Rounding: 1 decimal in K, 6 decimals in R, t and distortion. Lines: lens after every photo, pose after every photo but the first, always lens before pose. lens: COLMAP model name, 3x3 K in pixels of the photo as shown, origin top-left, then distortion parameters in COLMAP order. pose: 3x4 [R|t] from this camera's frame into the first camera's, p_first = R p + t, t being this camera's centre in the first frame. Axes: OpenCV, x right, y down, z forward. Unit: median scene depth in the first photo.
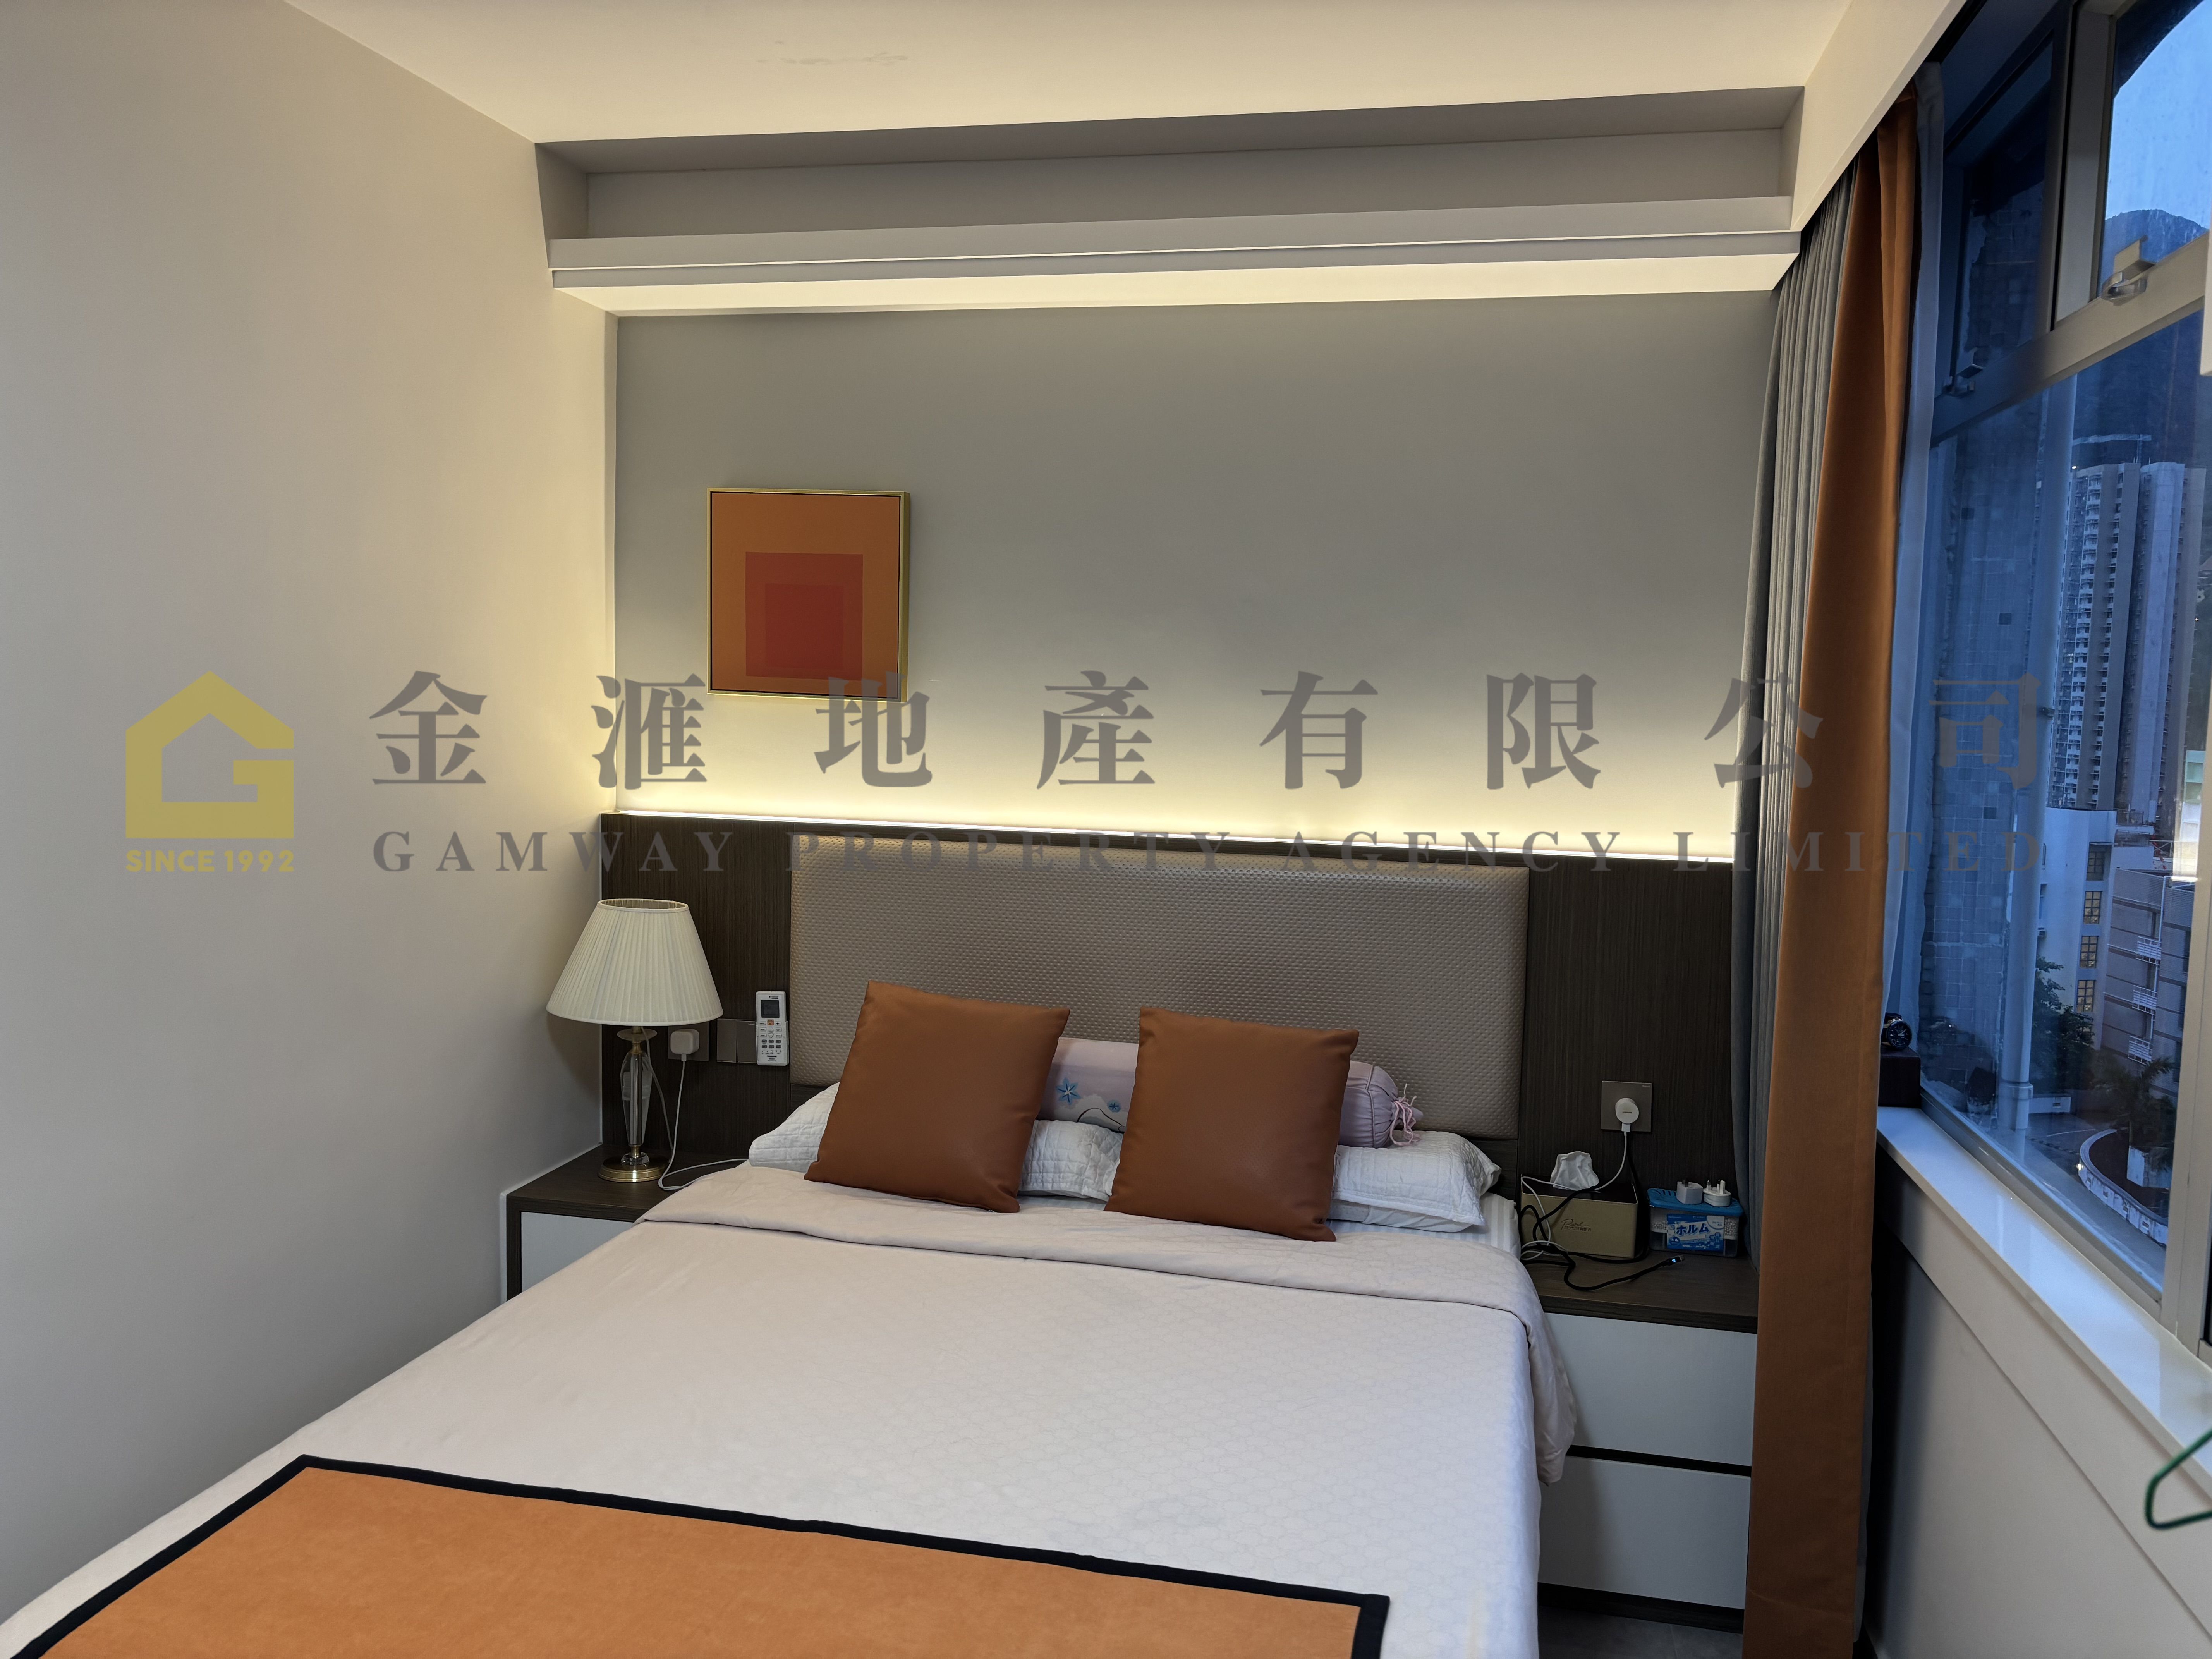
lens RADIAL K [[1629.3, 0, 1106.0], [0, 1629.3, 829.5], [0, 0, 1]] dist [0.001071, -0.007697]
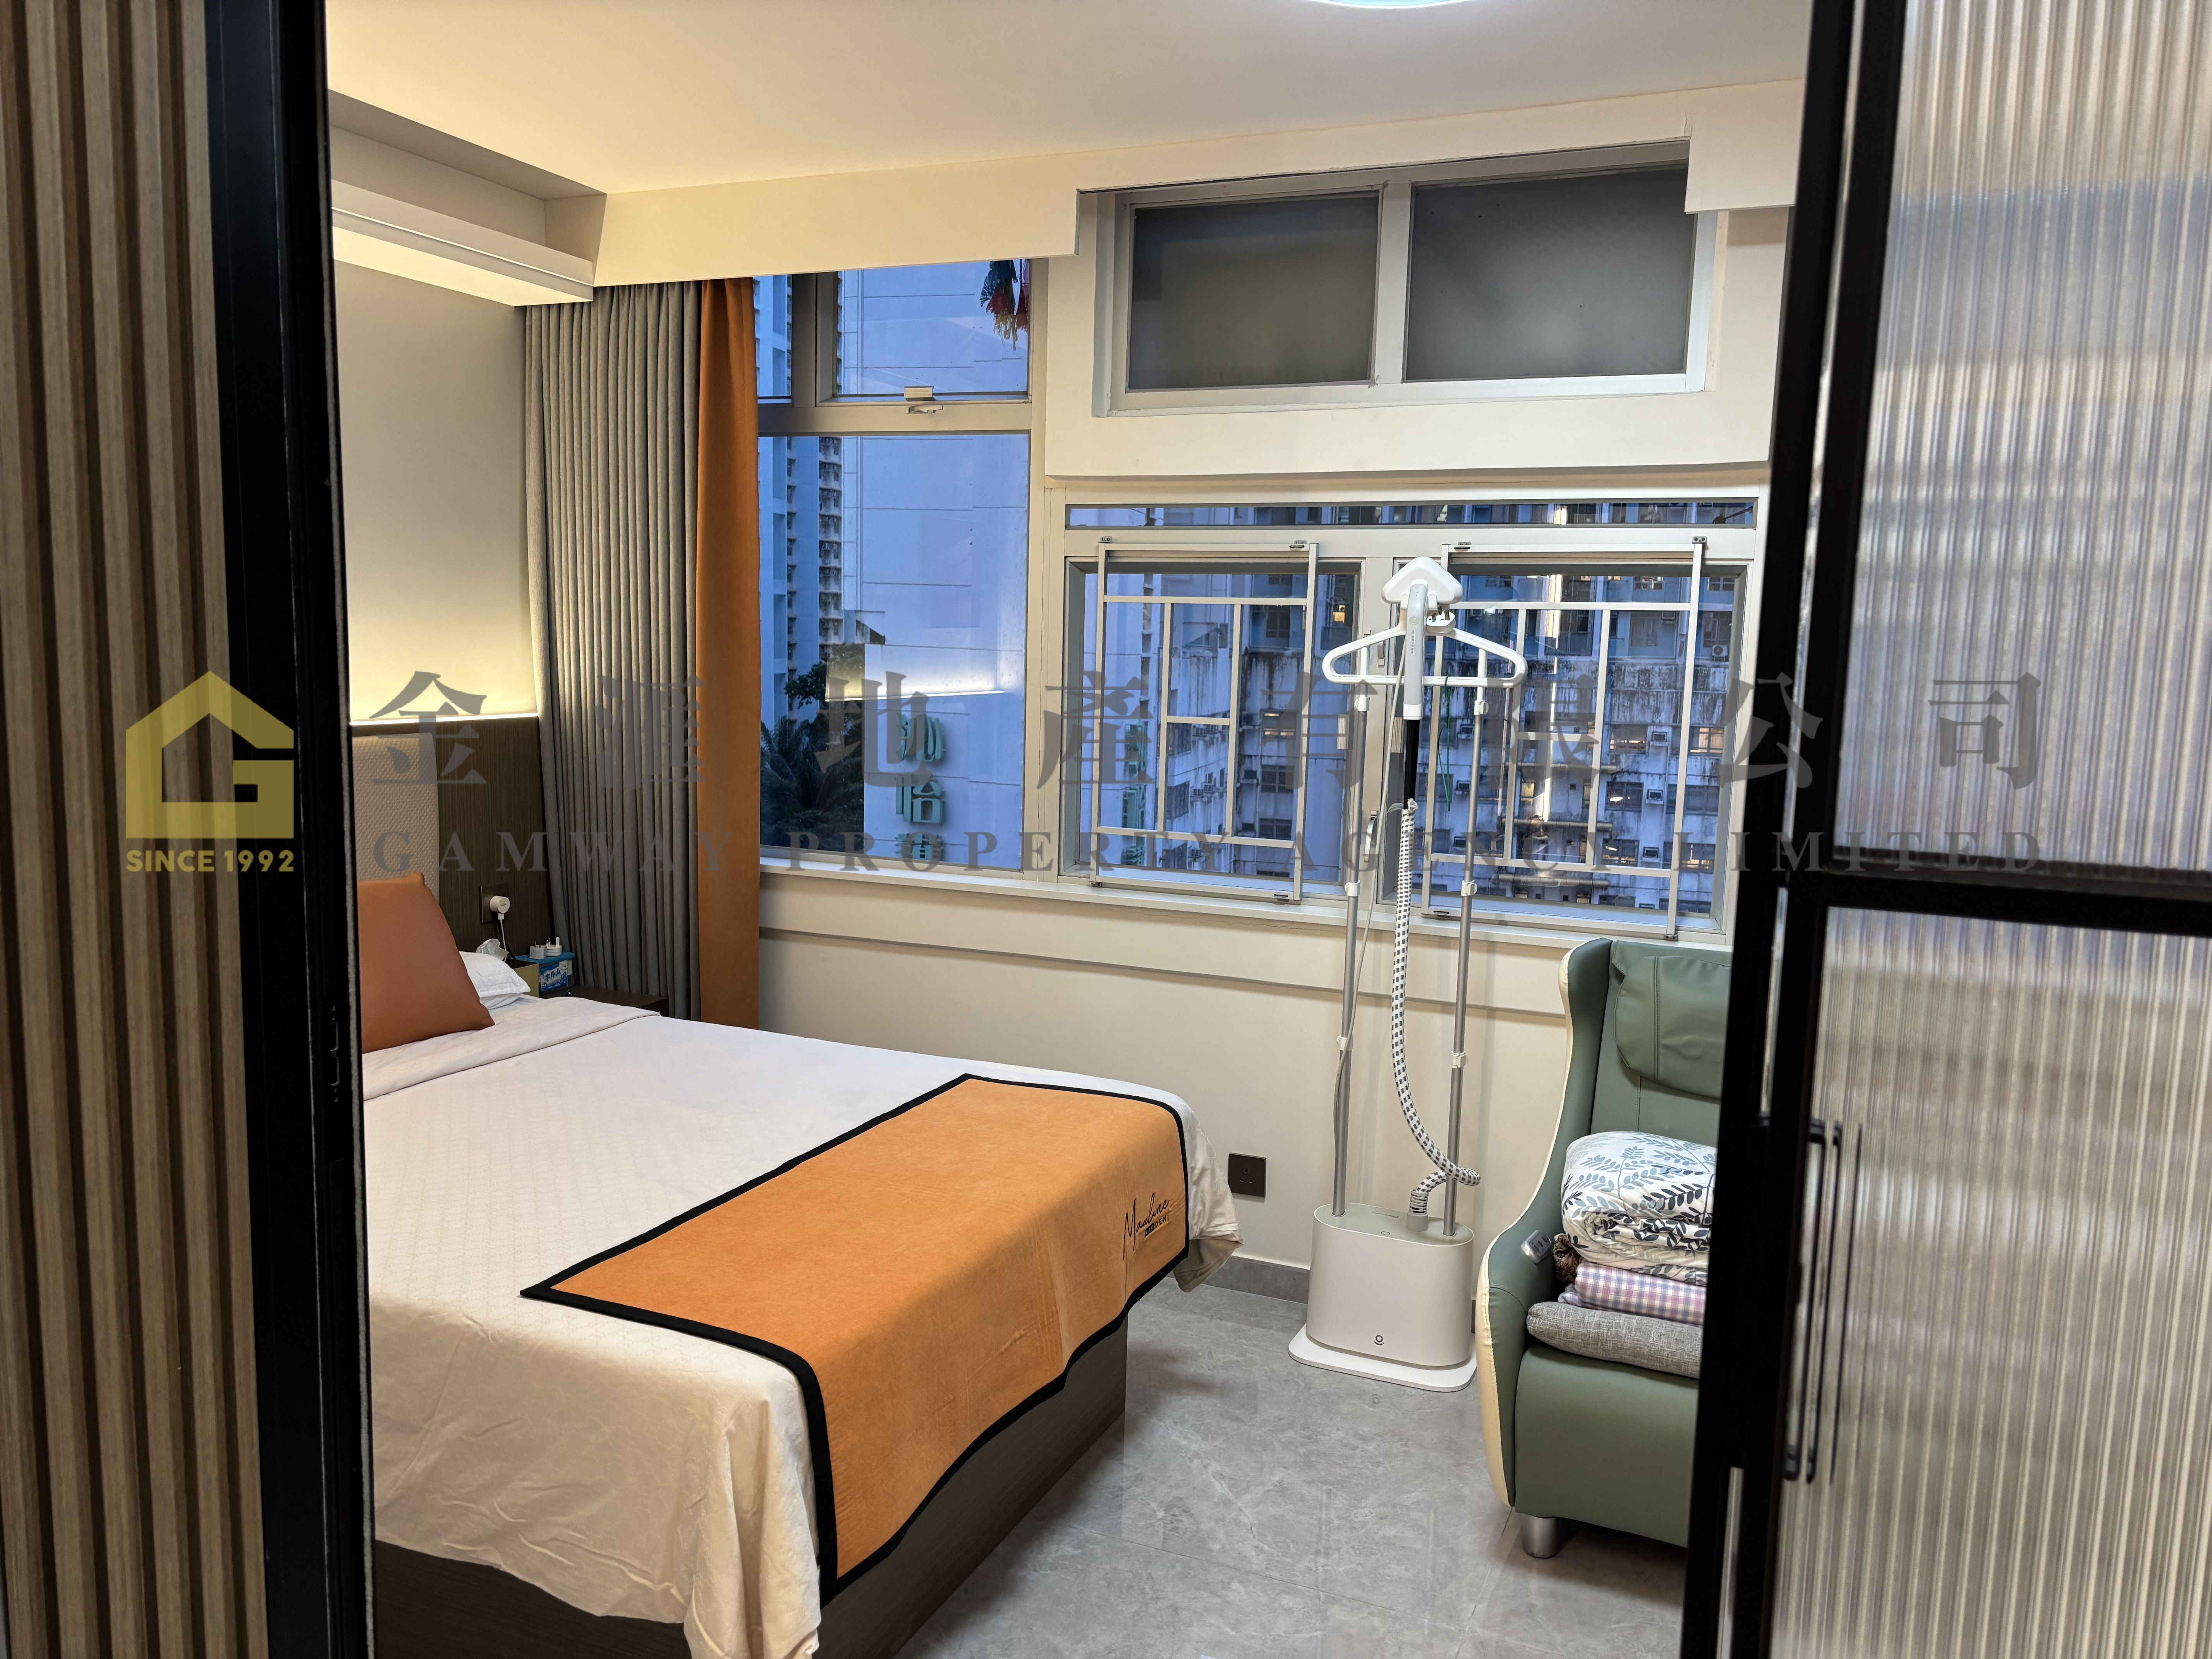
lens RADIAL K [[1666.8, 0, 1106.0], [0, 1666.8, 829.5], [0, 0, 1]] dist [0.019244, -0.007382]
pose [[0.203380, -0.138931, 0.969193, -0.940365], [0.060789, 0.989763, 0.129124, -0.039820], [-0.977211, 0.032655, 0.209744, 0.215803]]
